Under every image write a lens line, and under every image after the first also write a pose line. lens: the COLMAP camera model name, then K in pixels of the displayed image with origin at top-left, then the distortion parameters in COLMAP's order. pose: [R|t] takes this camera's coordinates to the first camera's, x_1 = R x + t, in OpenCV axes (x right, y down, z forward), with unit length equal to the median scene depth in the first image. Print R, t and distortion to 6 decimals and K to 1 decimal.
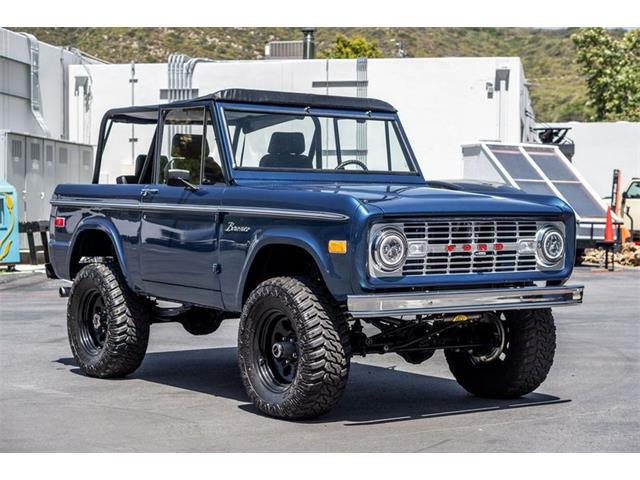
lens RADIAL K [[1408.7, 0, 332.6], [0, 1408.7, 240.8], [0, 0, 1]] dist [0.045925, 0.066751]
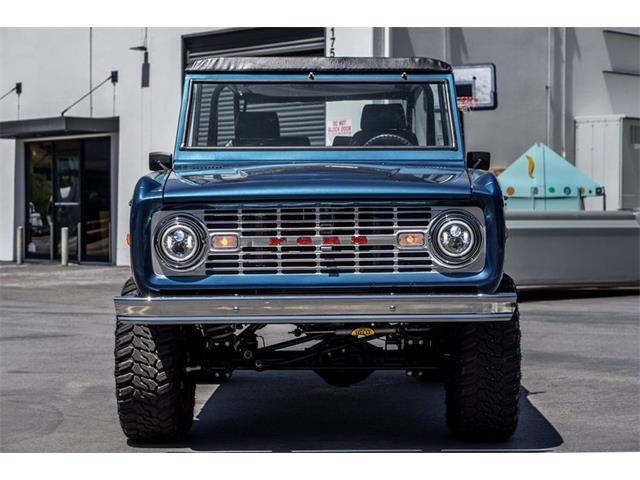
lens RADIAL K [[1392.7, 0, 320.0], [0, 1392.7, 240.0], [0, 0, 1]] dist [0.091033, 0.065531]
pose [[0.799062, 0.007220, -0.601206, 0.561456], [-0.003450, 0.999966, 0.007424, -0.001381], [0.601239, -0.003858, 0.799060, 0.385432]]
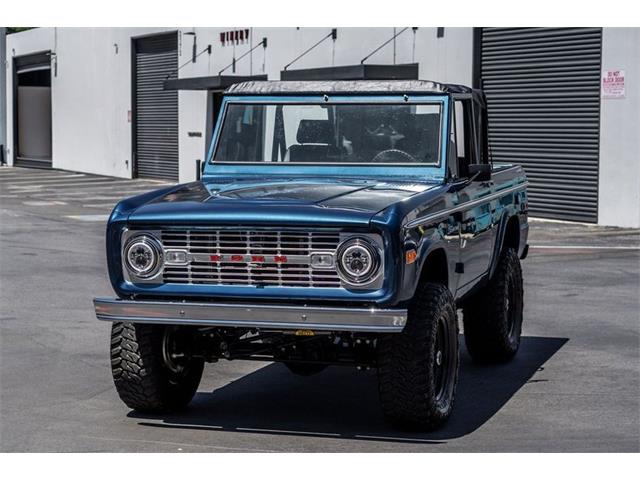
lens RADIAL K [[1434.1, 0, 320.0], [0, 1434.1, 240.0], [0, 0, 1]] dist [0.053284, 0.180056]
pose [[0.593342, 0.061377, -0.802607, 0.886706], [-0.012886, 0.997685, 0.066769, -0.071324], [0.804847, -0.029275, 0.592760, 0.474660]]
